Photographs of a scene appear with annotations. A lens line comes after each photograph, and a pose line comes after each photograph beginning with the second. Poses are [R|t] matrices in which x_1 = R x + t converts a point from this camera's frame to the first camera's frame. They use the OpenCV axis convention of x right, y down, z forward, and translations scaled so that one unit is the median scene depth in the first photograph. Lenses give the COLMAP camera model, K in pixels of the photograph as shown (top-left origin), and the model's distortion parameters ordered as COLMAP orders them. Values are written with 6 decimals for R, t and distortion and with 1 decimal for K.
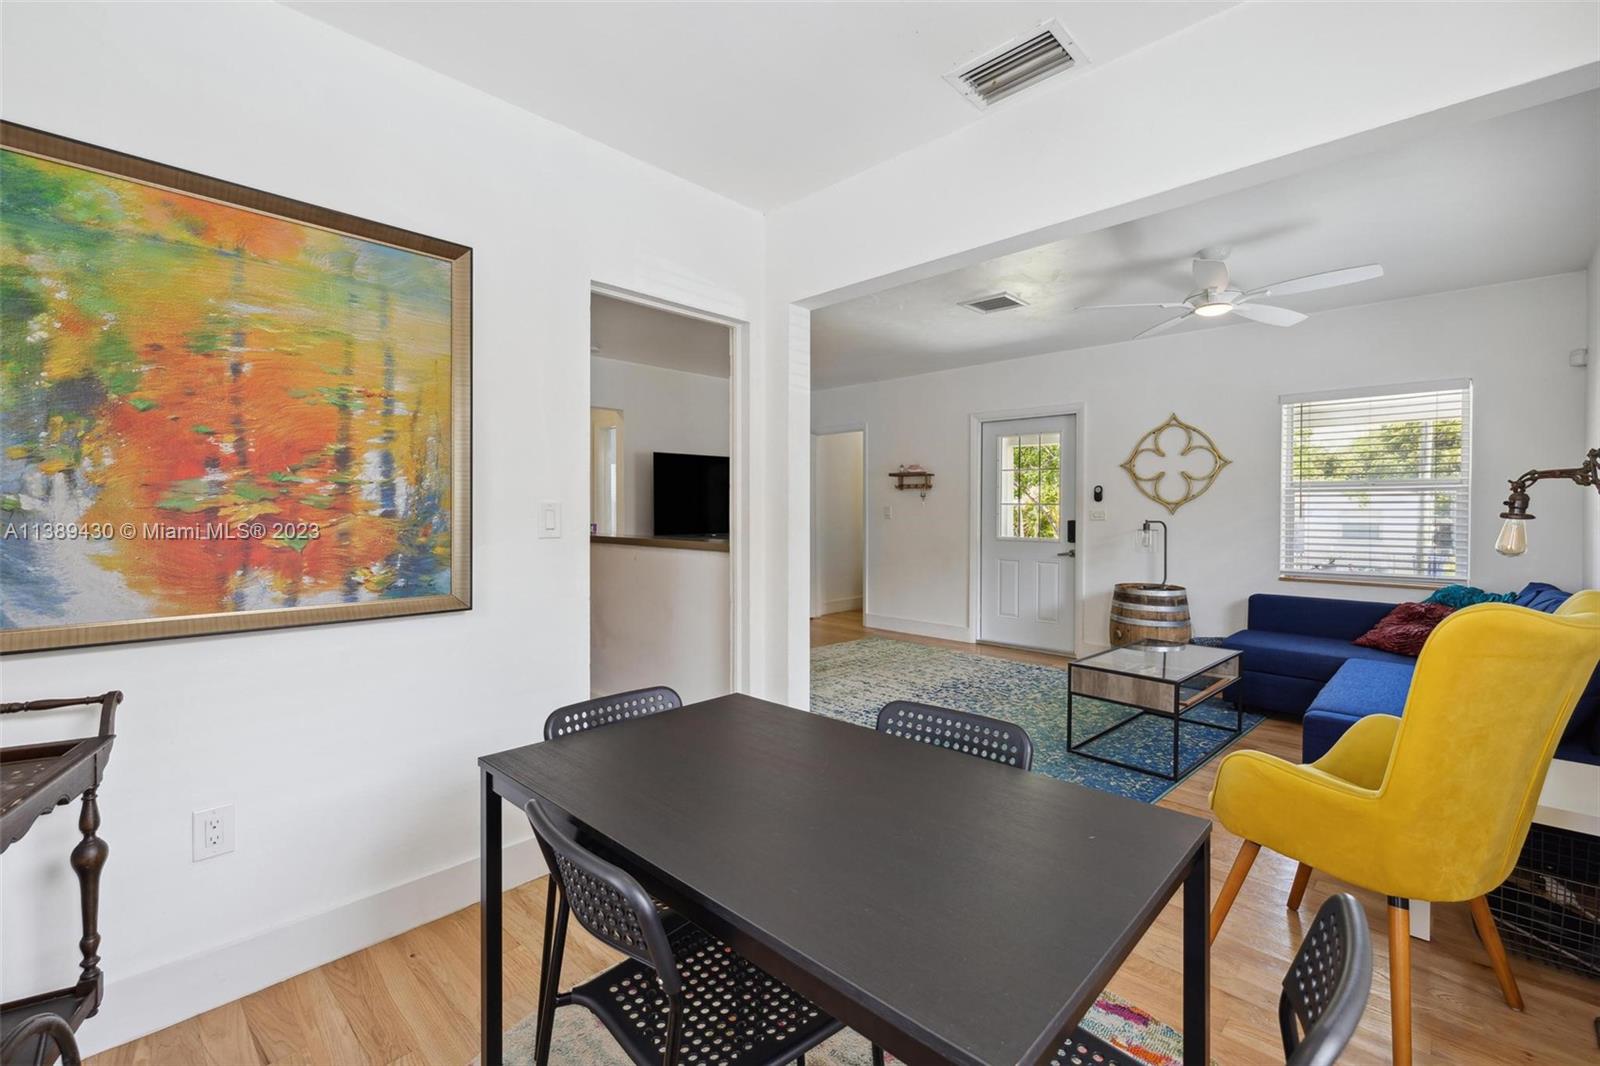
lens RADIAL K [[686.0, 0, 798.7], [0, 686.0, 516.5], [0, 0, 1]] dist [0.002365, 0.000419]
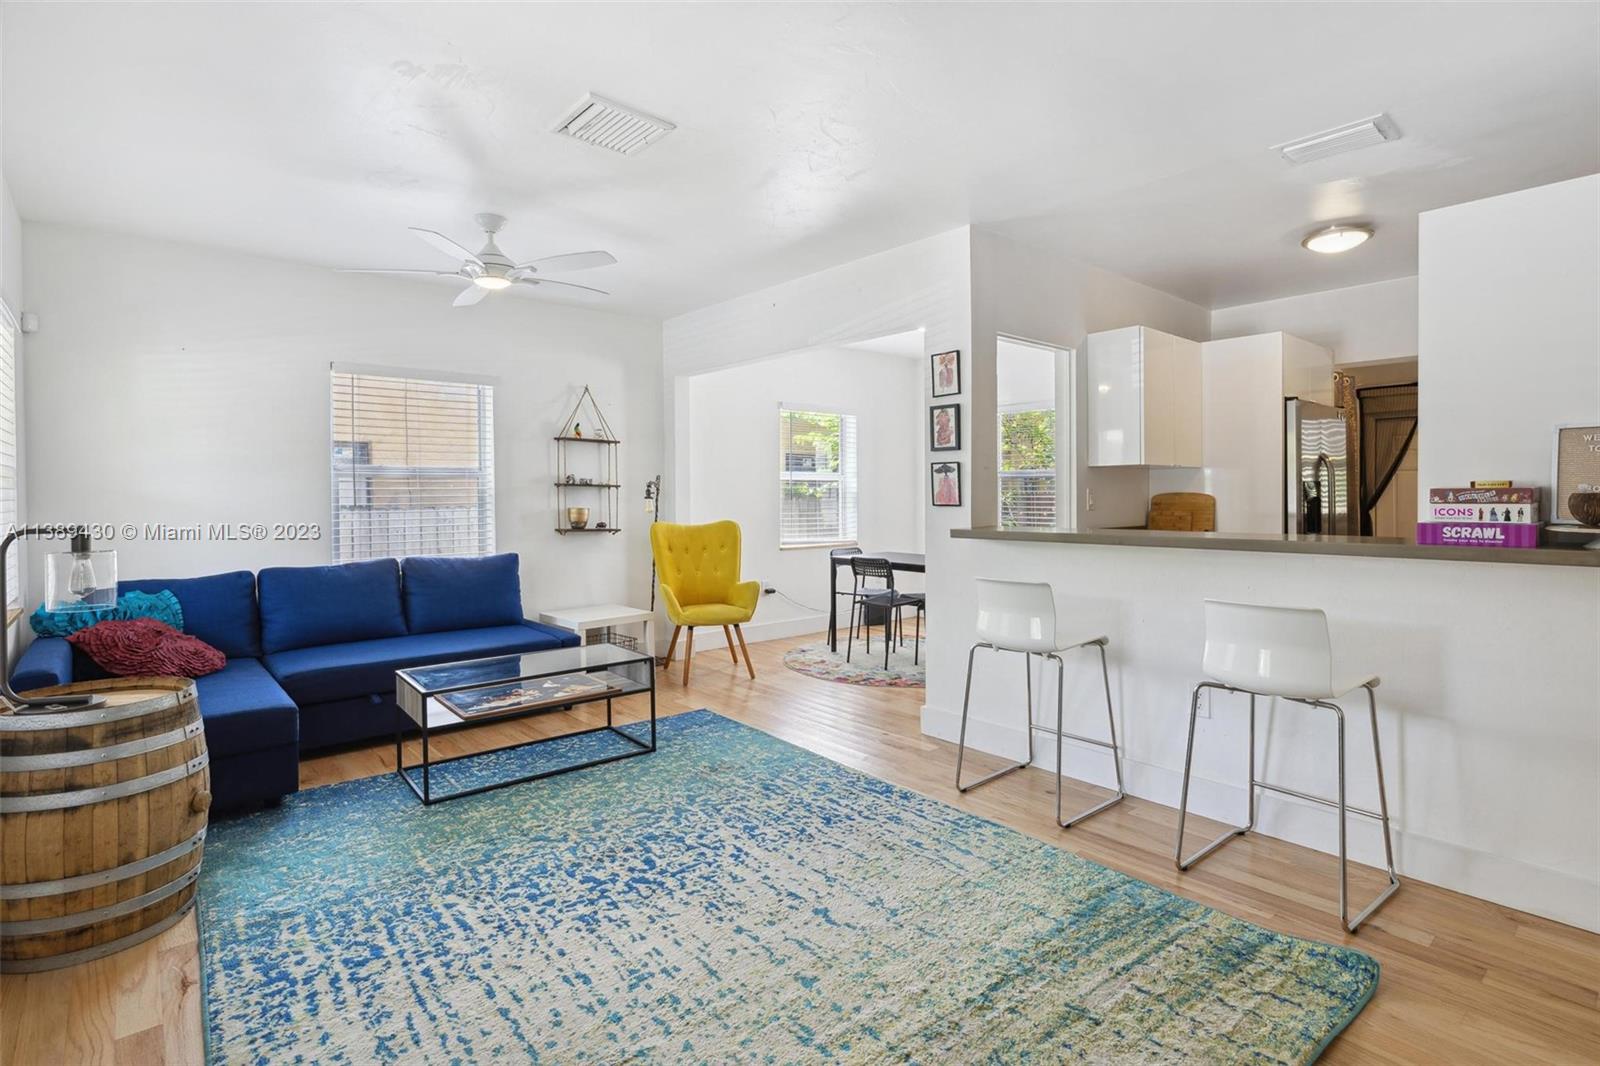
lens RADIAL K [[781.0, 0, 799.1], [0, 781.0, 503.6], [0, 0, 1]] dist [-0.002490, -0.000124]
pose [[-0.996025, 0.002632, 0.089034, 0.066264], [0.004627, 0.999743, 0.022210, -0.015220], [-0.088952, 0.022534, -0.995781, 1.397717]]
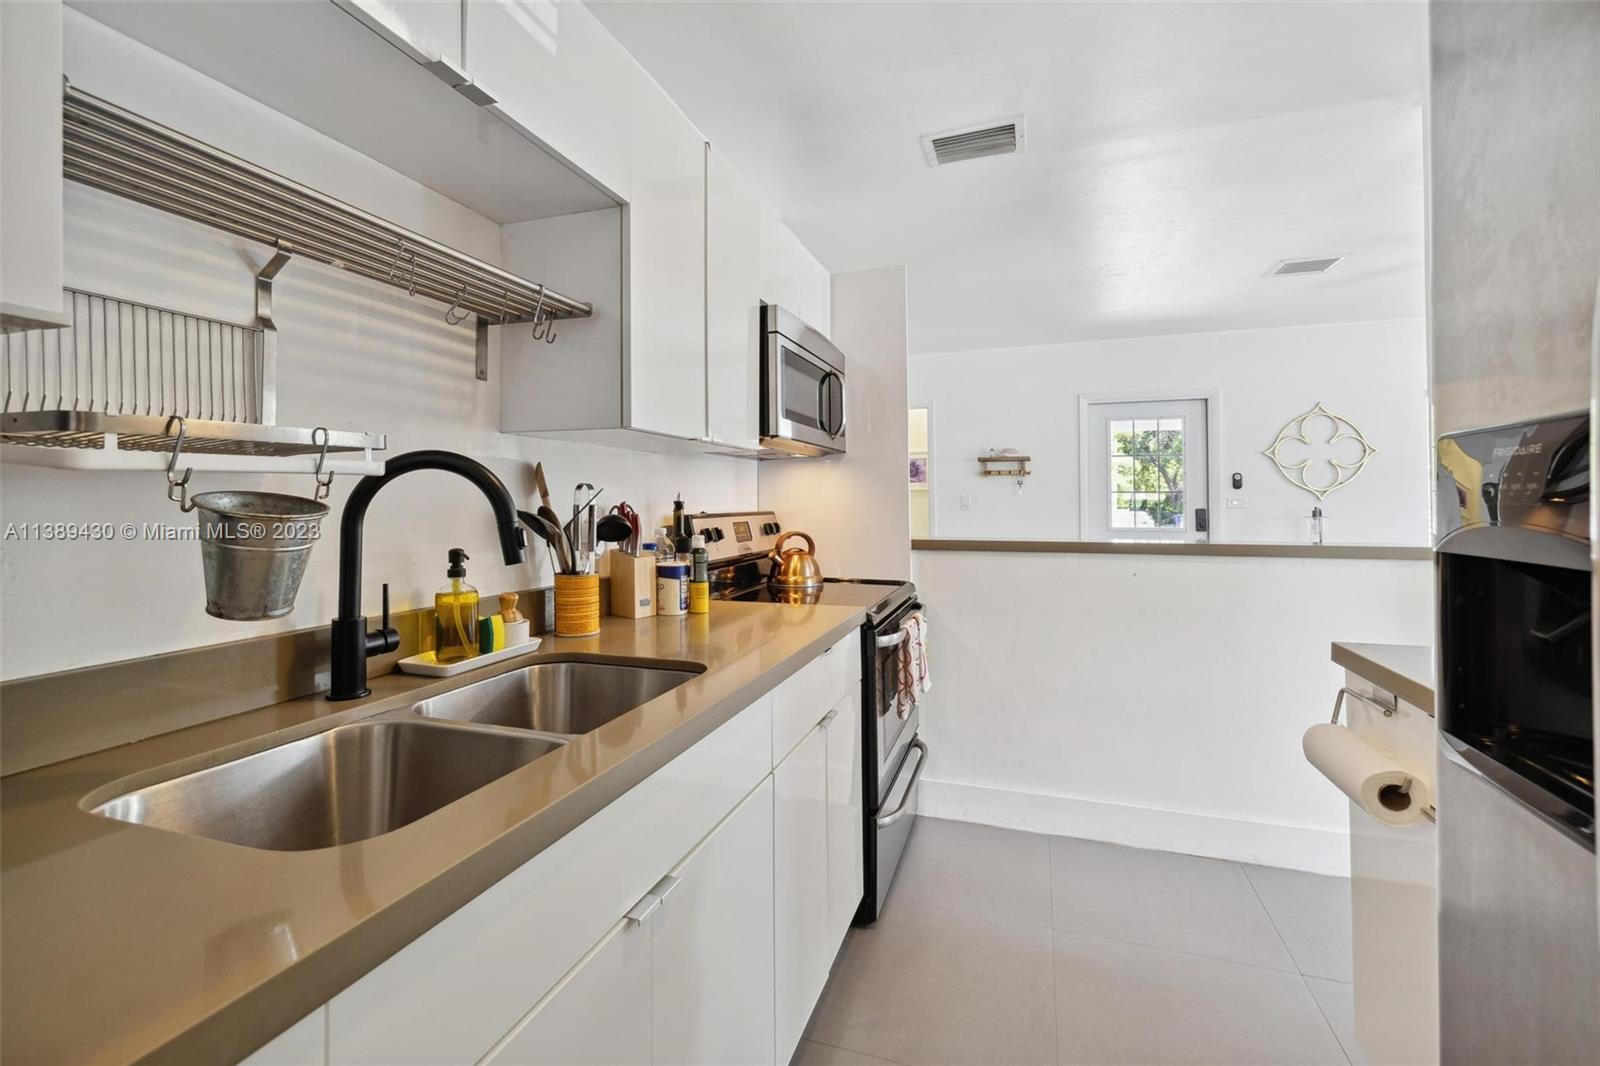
lens RADIAL K [[687.3, 0, 799.7], [0, 687.3, 496.3], [0, 0, 1]] dist [0.001822, 0.000454]
pose [[0.907635, -0.005921, 0.419719, -0.594769], [0.012683, 0.999831, -0.013323, -0.006764], [-0.419569, 0.017415, 0.907556, 0.403381]]
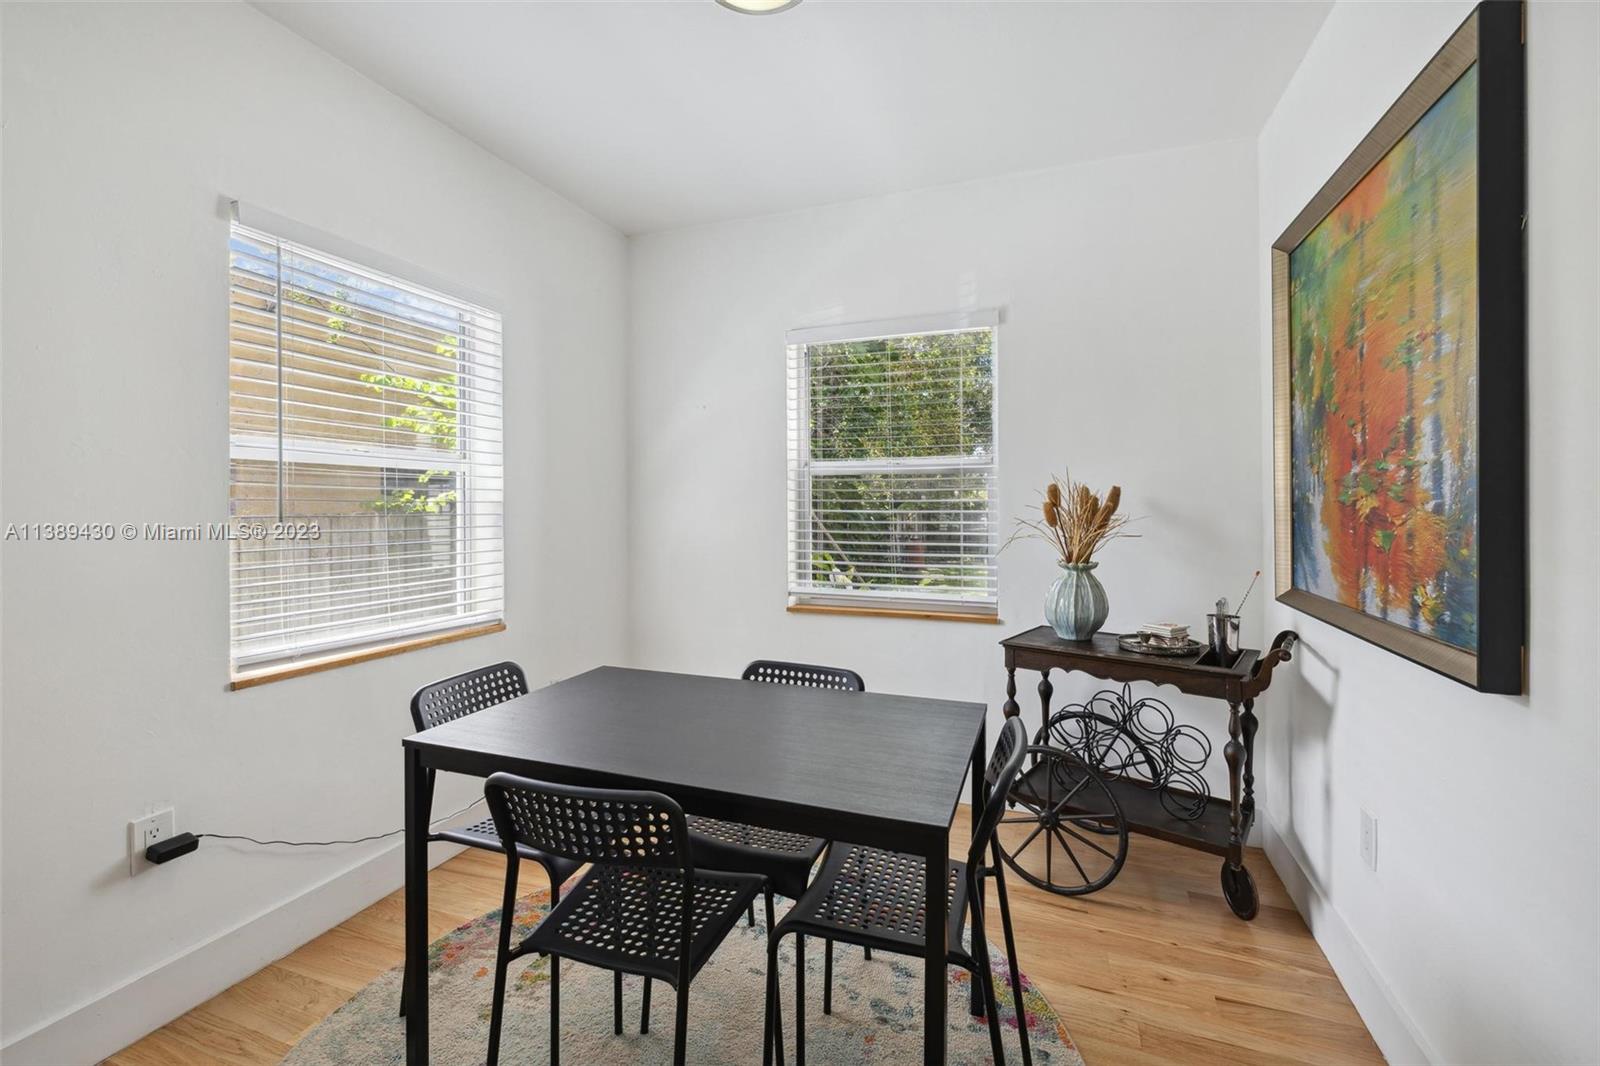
lens RADIAL K [[687.3, 0, 799.7], [0, 687.3, 496.3], [0, 0, 1]] dist [0.001822, 0.000454]
pose [[-0.919104, -0.003828, -0.393998, 0.086305], [-0.002196, 0.999987, -0.004593, -0.005479], [0.394010, -0.003356, -0.919100, 0.524889]]
